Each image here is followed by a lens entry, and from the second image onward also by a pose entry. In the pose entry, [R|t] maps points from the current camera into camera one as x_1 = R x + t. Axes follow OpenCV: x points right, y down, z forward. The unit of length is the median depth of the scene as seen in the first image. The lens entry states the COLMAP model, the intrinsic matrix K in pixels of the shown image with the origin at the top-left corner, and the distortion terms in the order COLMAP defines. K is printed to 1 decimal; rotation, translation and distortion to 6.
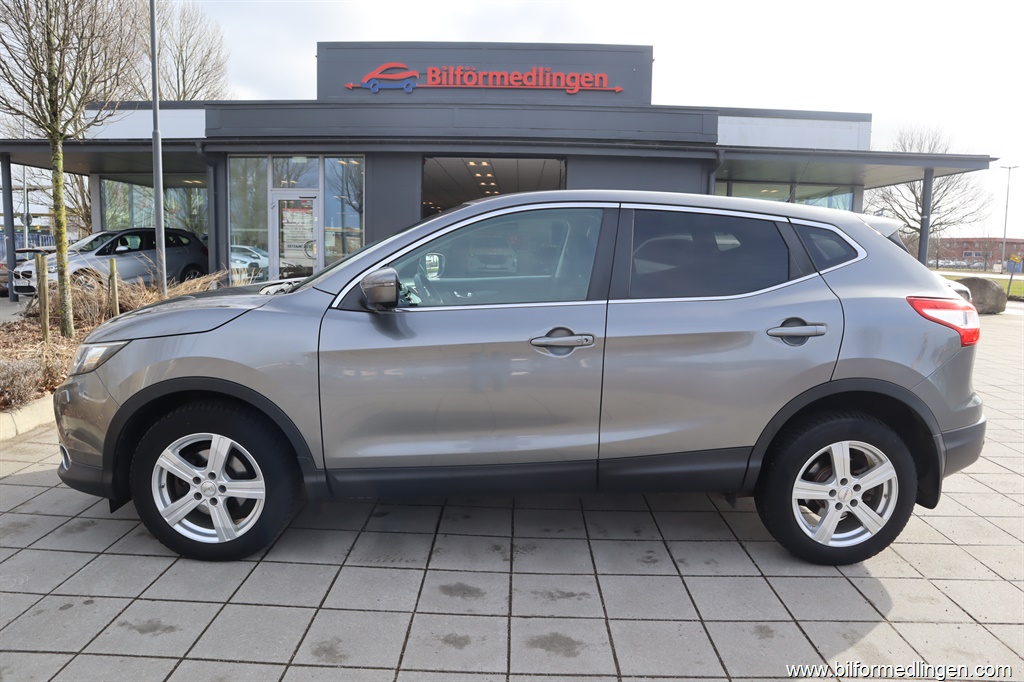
lens RADIAL K [[710.4, 0, 512.0], [0, 710.4, 341.0], [0, 0, 1]] dist [-0.128054, 0.073105]
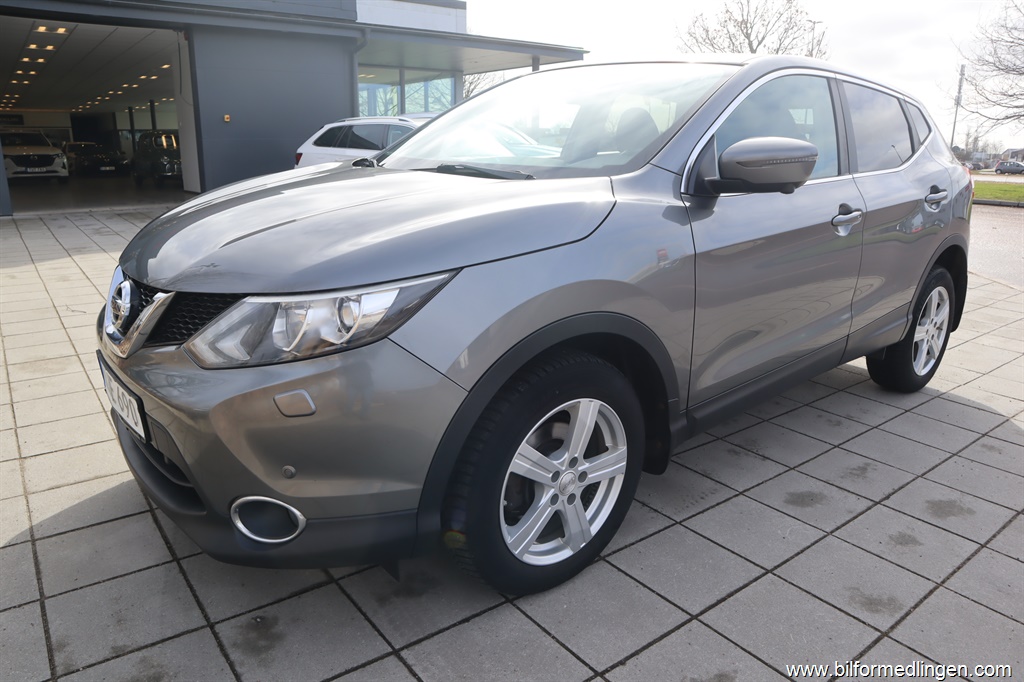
lens RADIAL K [[710.4, 0, 512.0], [0, 710.4, 341.0], [0, 0, 1]] dist [-0.128054, 0.073105]
pose [[0.787738, -0.176464, 0.590194, -0.836955], [0.086350, 0.980263, 0.177840, -0.039803], [-0.609928, -0.089128, 0.787429, 0.513139]]
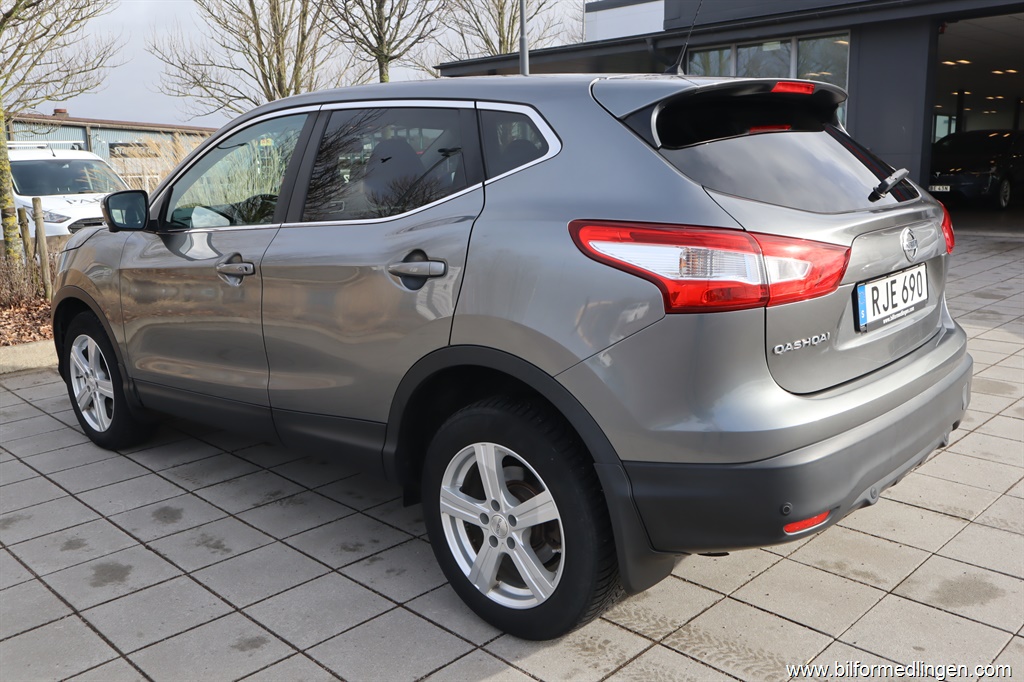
lens RADIAL K [[909.0, 0, 512.0], [0, 909.0, 341.0], [0, 0, 1]] dist [-0.052016, 0.123263]
pose [[0.708212, 0.098259, -0.699128, 1.102262], [-0.054511, 0.994922, 0.084613, -0.024237], [0.703892, -0.021814, 0.709972, 0.415940]]
